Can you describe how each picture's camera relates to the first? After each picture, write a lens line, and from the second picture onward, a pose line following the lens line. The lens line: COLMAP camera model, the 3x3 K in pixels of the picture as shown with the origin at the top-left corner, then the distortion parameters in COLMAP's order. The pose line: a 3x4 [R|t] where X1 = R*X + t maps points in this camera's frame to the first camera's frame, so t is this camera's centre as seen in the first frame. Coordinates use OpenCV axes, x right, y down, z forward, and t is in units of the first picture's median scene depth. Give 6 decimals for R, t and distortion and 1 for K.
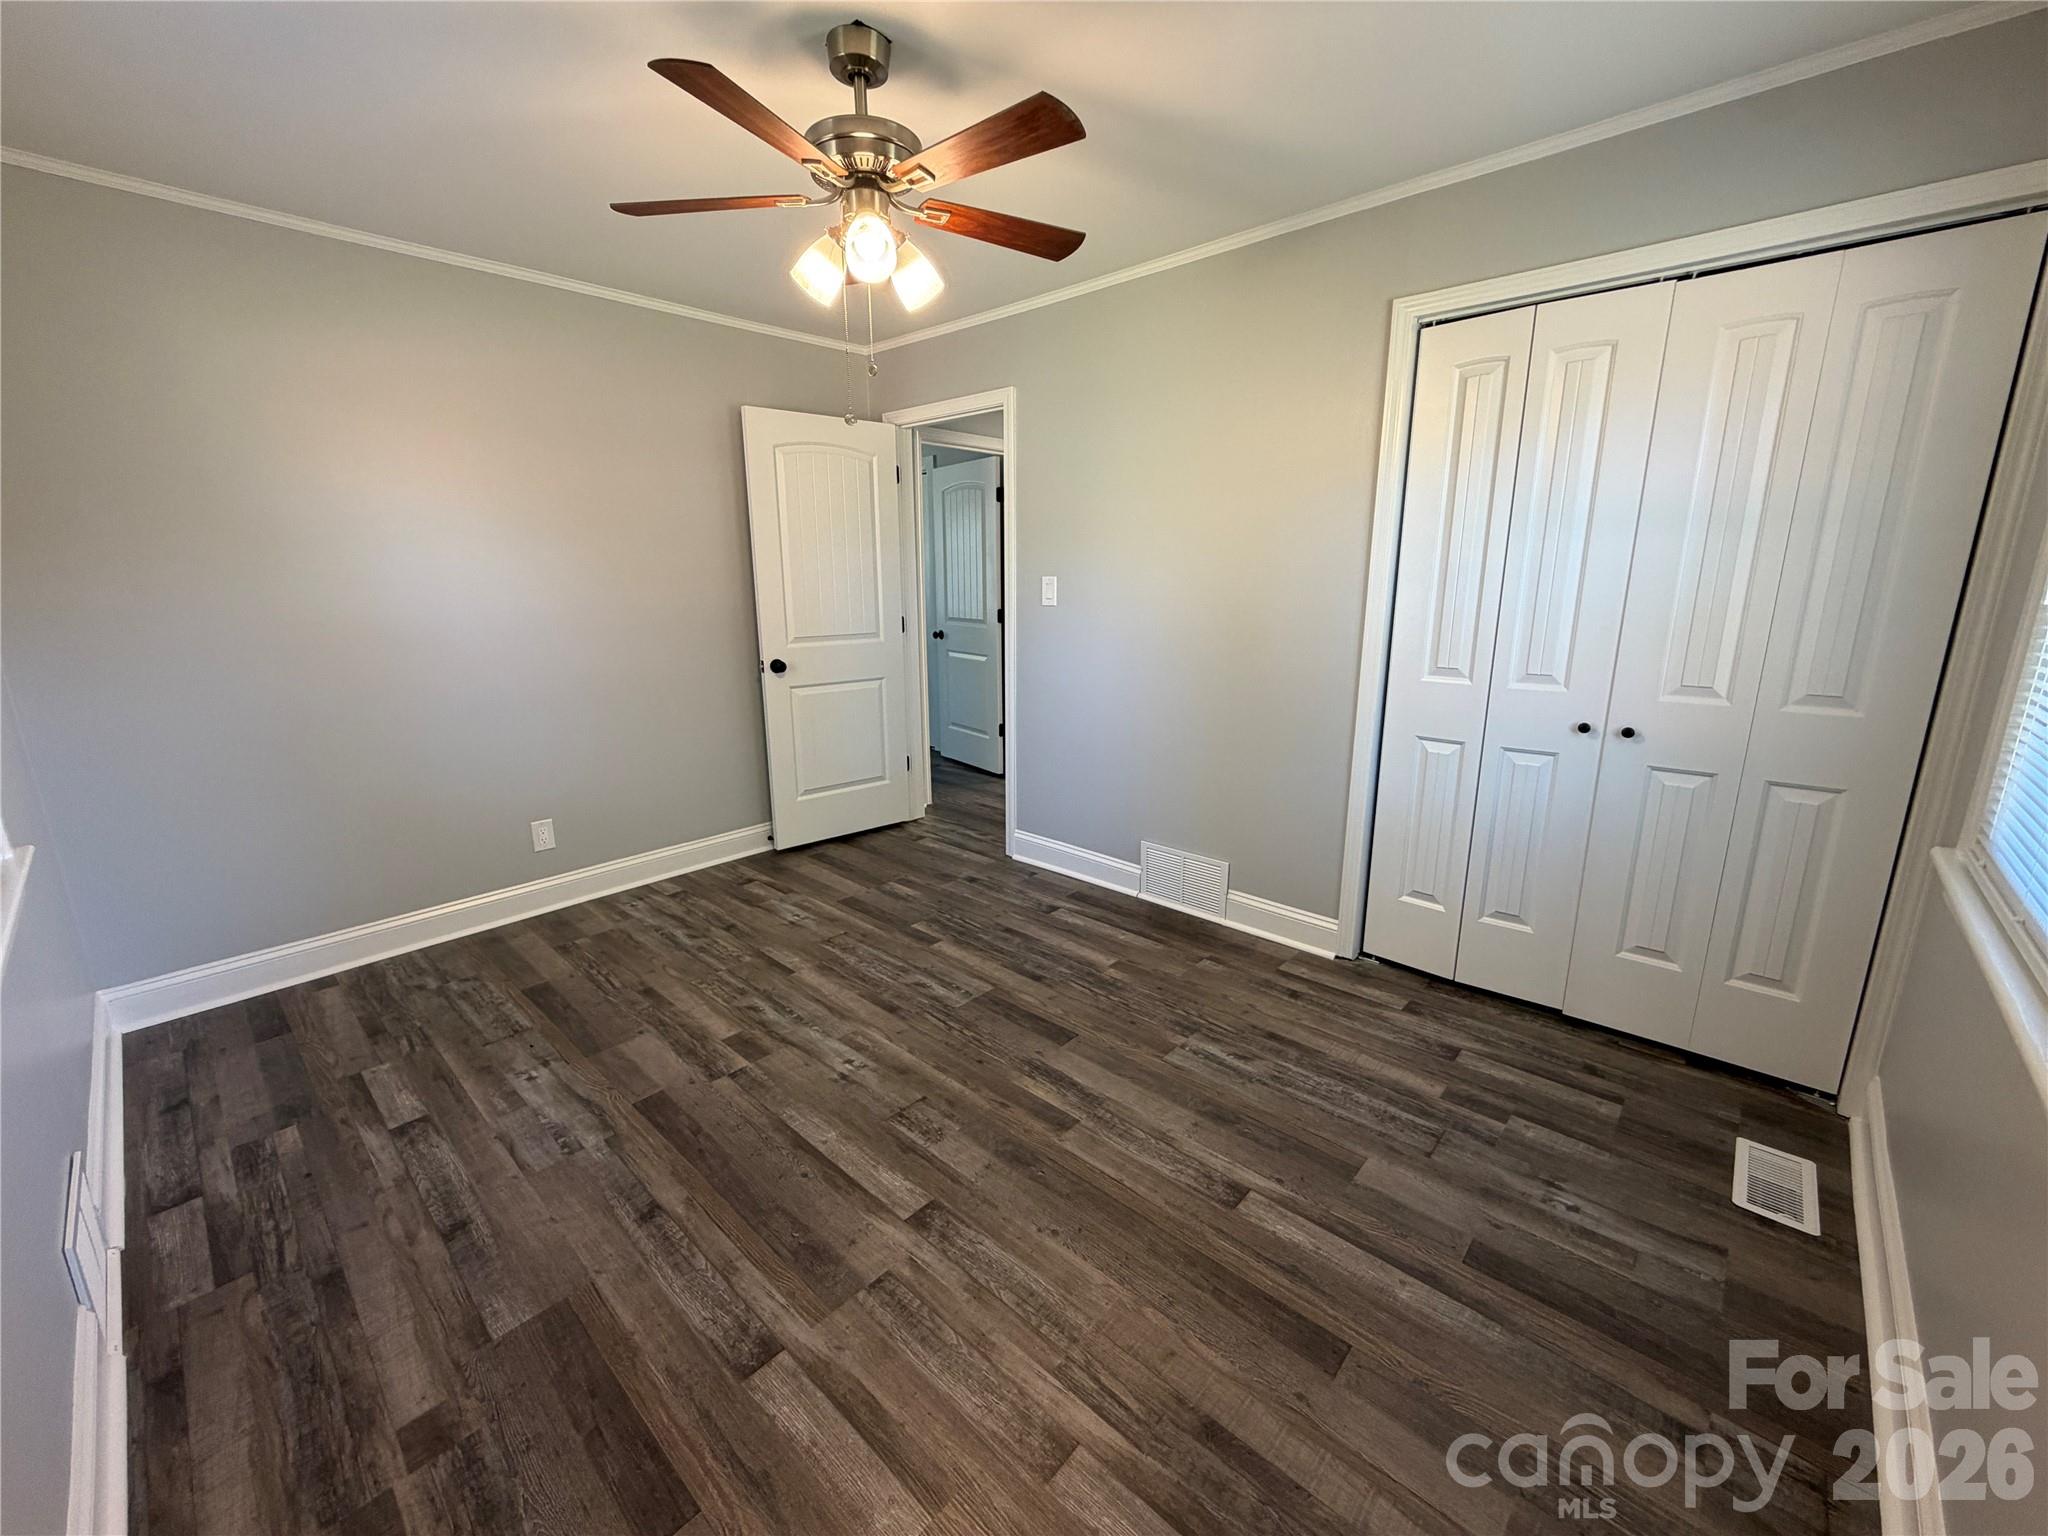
lens RADIAL K [[820.4, 0, 1033.5], [0, 820.4, 770.2], [0, 0, 1]] dist [-0.002523, 0.000158]
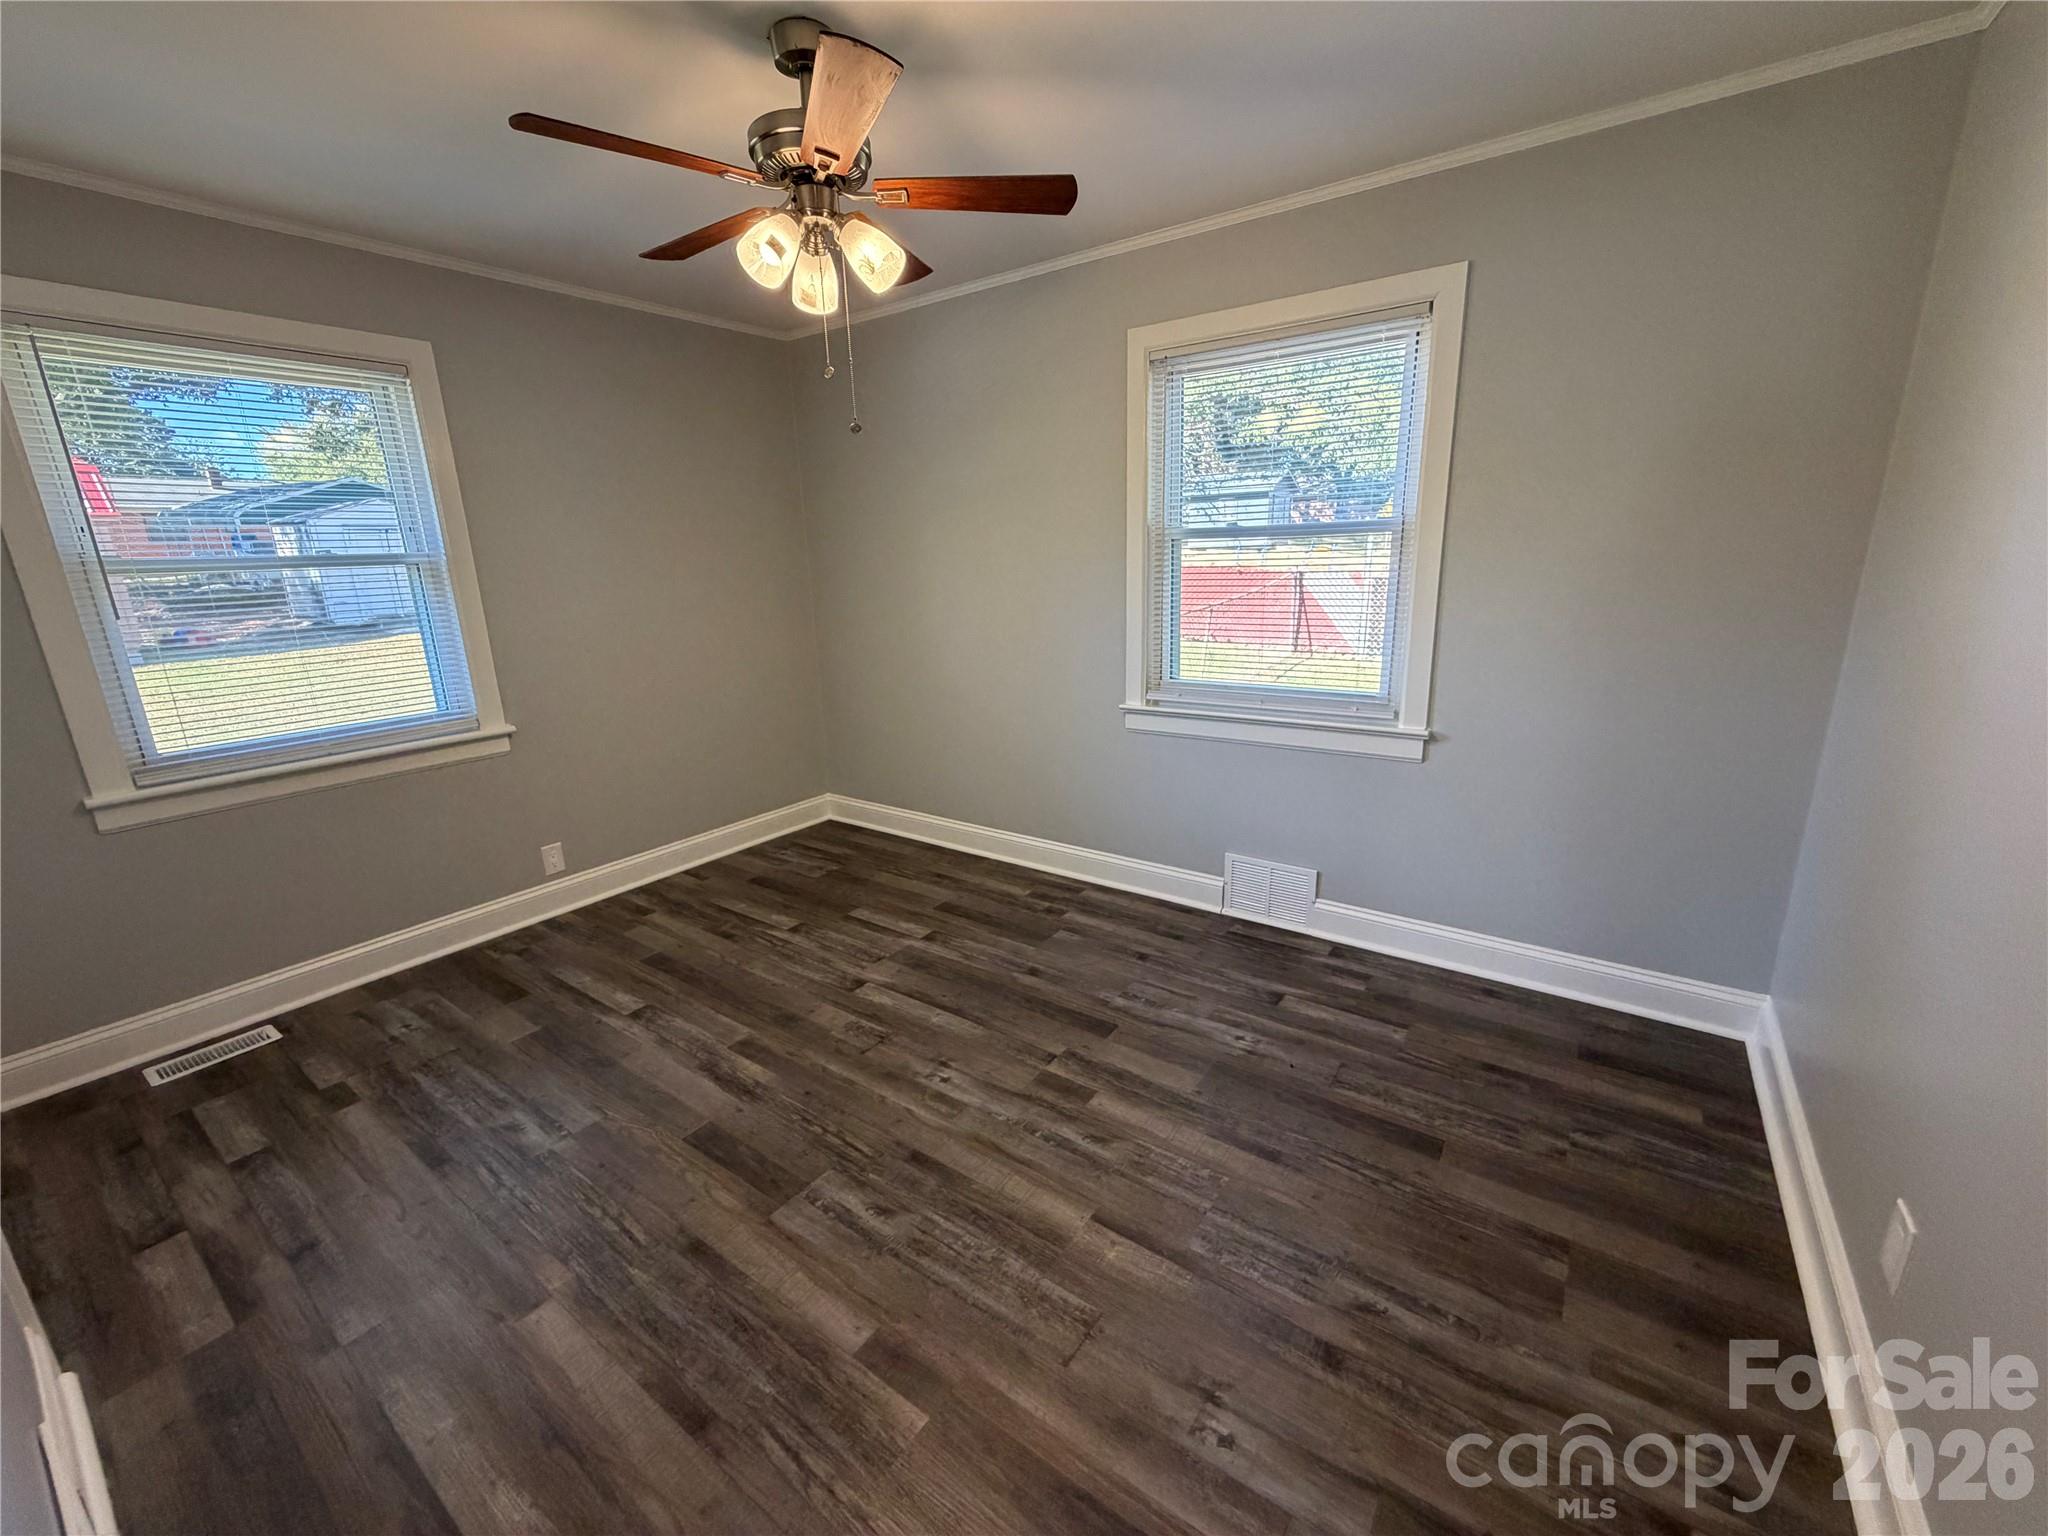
lens RADIAL K [[820.4, 0, 1016.1], [0, 820.4, 759.3], [0, 0, 1]] dist [-0.002523, 0.000158]
pose [[-0.994008, 0.059412, -0.091746, -0.251074], [0.009713, 0.884064, 0.467265, -0.445261], [0.108871, 0.463575, -0.879344, 1.749715]]
